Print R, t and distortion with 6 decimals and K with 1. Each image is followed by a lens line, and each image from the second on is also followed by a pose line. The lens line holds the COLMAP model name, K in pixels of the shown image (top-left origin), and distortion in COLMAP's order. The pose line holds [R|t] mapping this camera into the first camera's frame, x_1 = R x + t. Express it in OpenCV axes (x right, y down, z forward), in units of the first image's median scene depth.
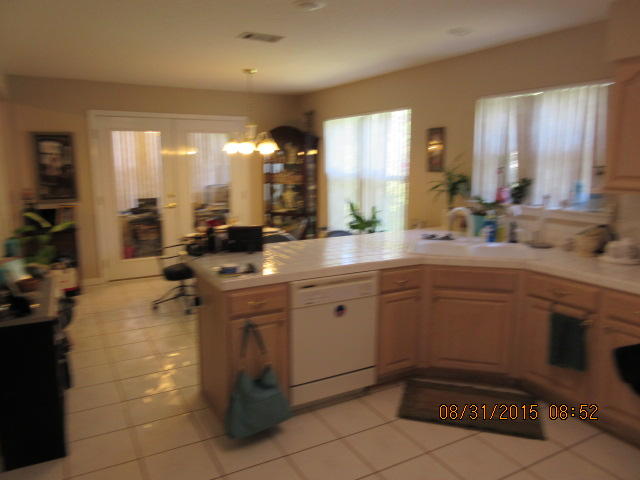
lens RADIAL K [[475.4, 0, 322.2], [0, 475.4, 240.1], [0, 0, 1]] dist [-0.011490, 0.006860]
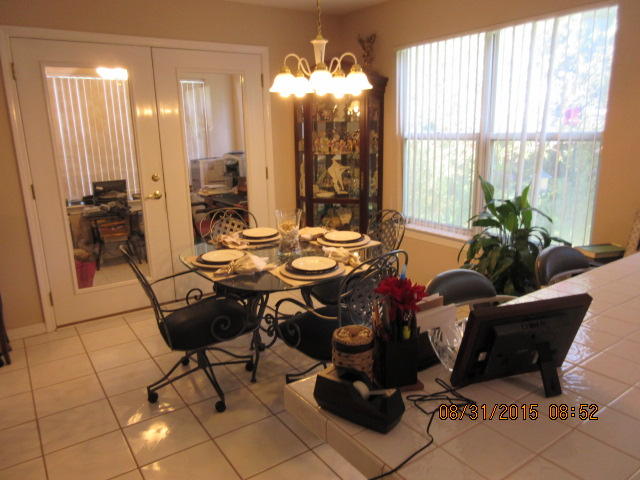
lens RADIAL K [[475.4, 0, 317.5], [0, 475.4, 240.1], [0, 0, 1]] dist [-0.011490, 0.006860]
pose [[0.996363, -0.043056, 0.073525, -0.145161], [0.038292, 0.997149, 0.065021, -0.042820], [-0.076115, -0.061969, 0.995172, 0.342671]]
